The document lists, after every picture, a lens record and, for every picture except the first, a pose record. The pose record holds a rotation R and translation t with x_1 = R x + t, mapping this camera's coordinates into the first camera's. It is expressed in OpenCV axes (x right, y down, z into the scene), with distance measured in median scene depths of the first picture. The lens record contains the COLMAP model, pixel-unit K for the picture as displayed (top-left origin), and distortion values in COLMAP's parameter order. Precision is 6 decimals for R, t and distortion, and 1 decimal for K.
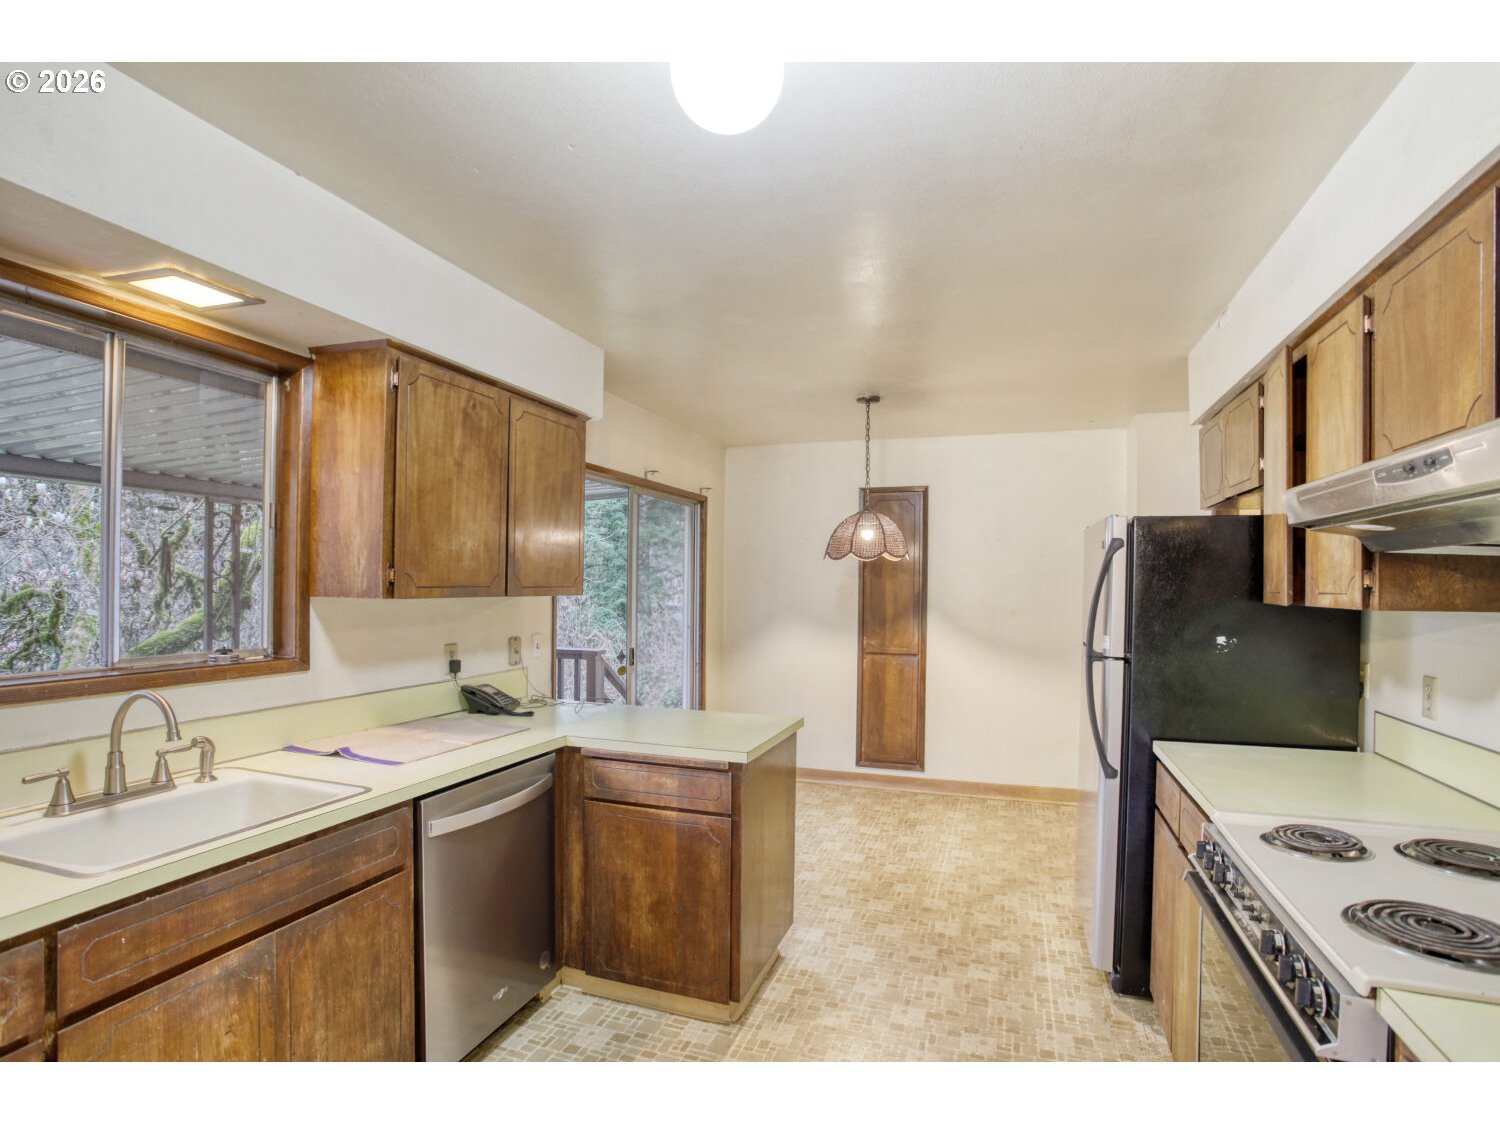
lens RADIAL K [[748.8, 0, 753.8], [0, 748.8, 578.6], [0, 0, 1]] dist [-0.051567, 0.015334]
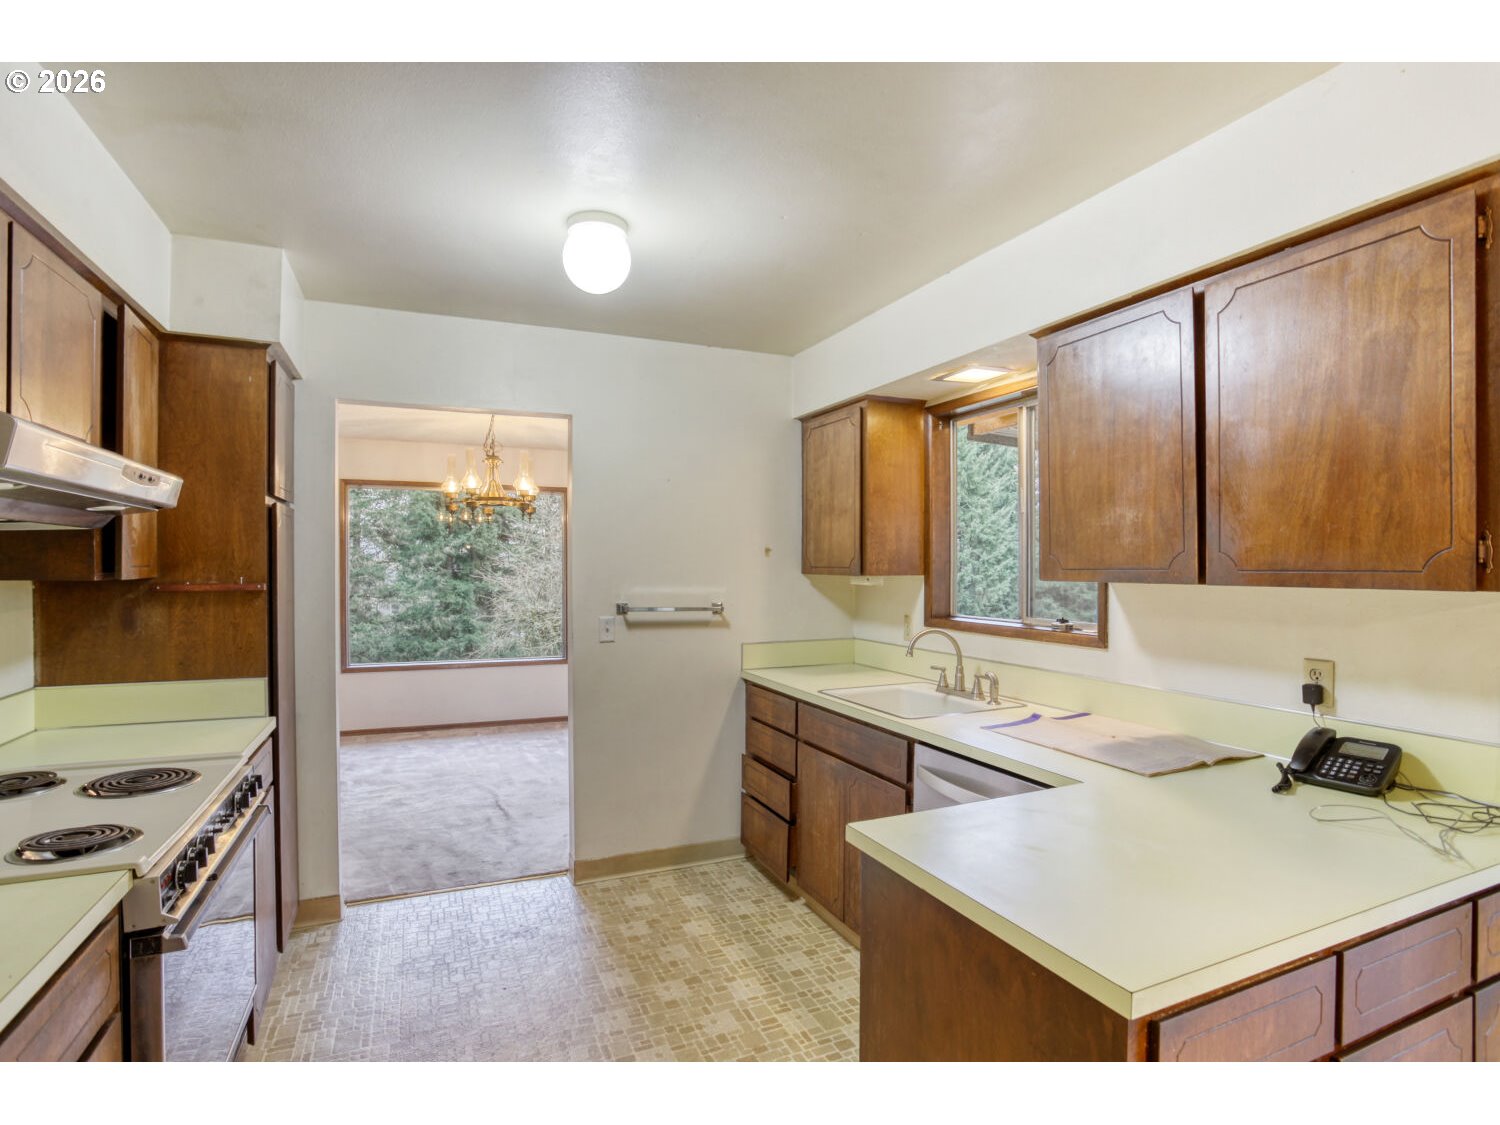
lens RADIAL K [[748.8, 0, 734.8], [0, 748.8, 565.9], [0, 0, 1]] dist [-0.051567, 0.015334]
pose [[-0.741399, -0.009452, -0.670998, 0.478788], [-0.004686, 0.999949, -0.008909, 0.016707], [0.671049, -0.003461, -0.741405, 1.377665]]
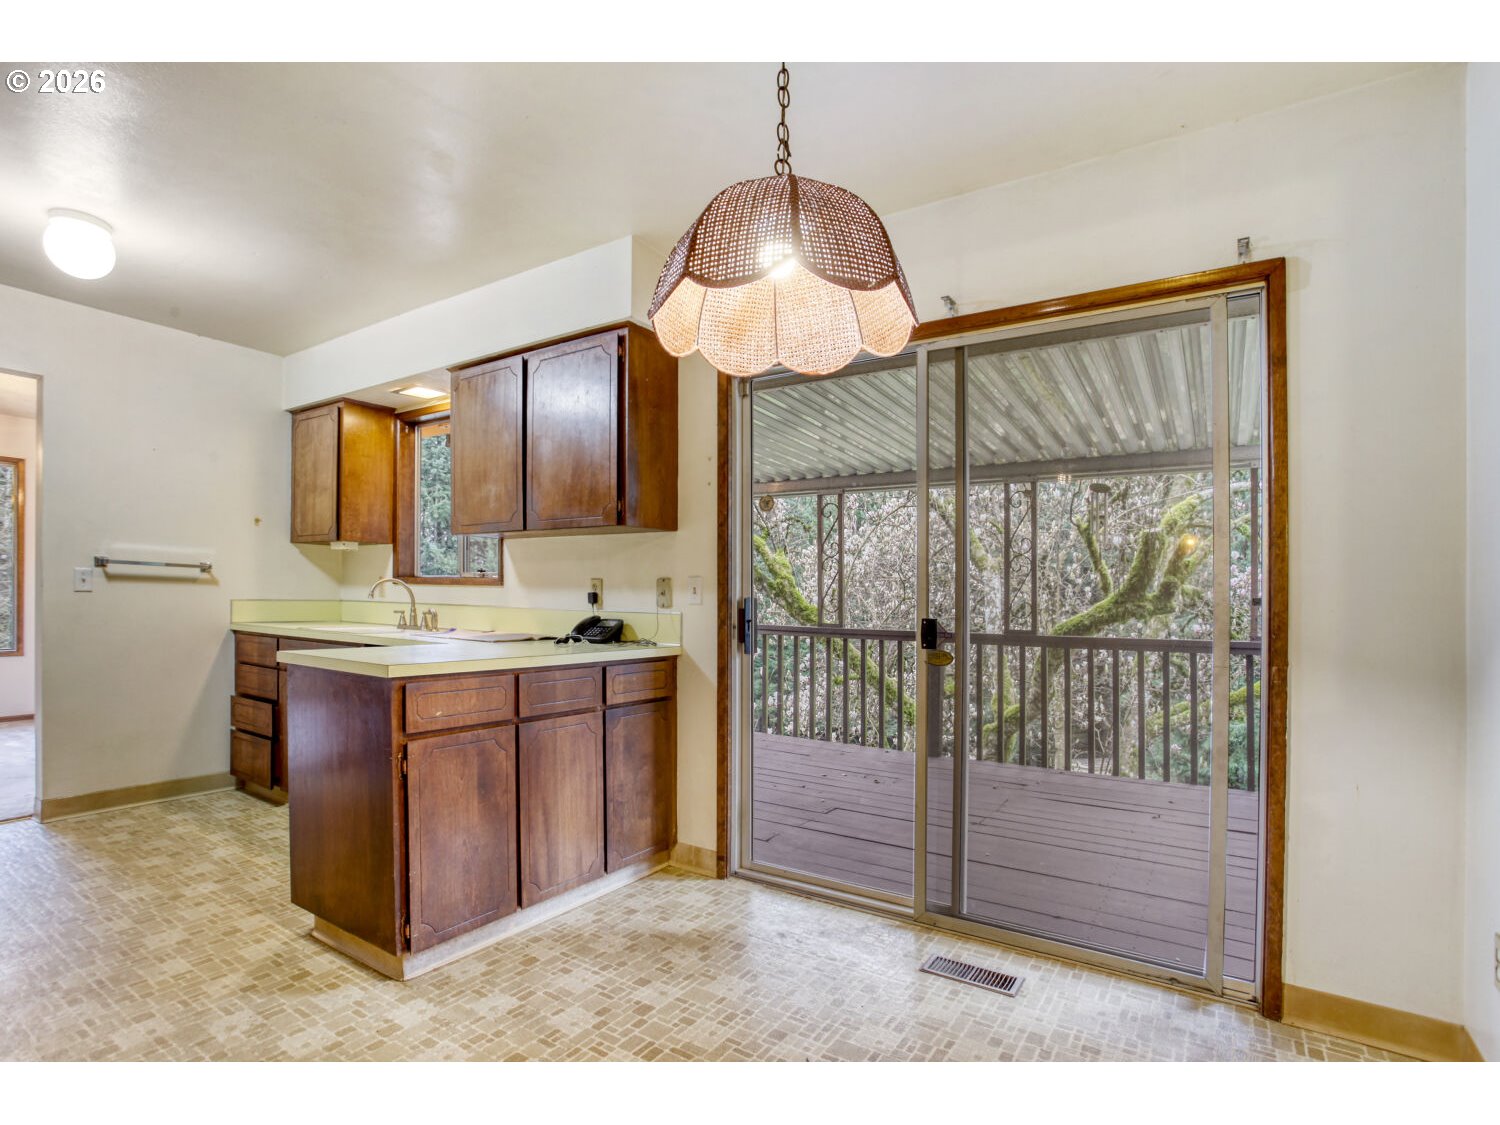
lens RADIAL K [[748.8, 0, 731.2], [0, 748.8, 618.9], [0, 0, 1]] dist [-0.051567, 0.015334]
pose [[-0.265063, 0.007444, -0.964202, 0.790564], [-0.018001, 0.999758, 0.012667, 0.161397], [0.964063, 0.020714, -0.264865, 1.842843]]
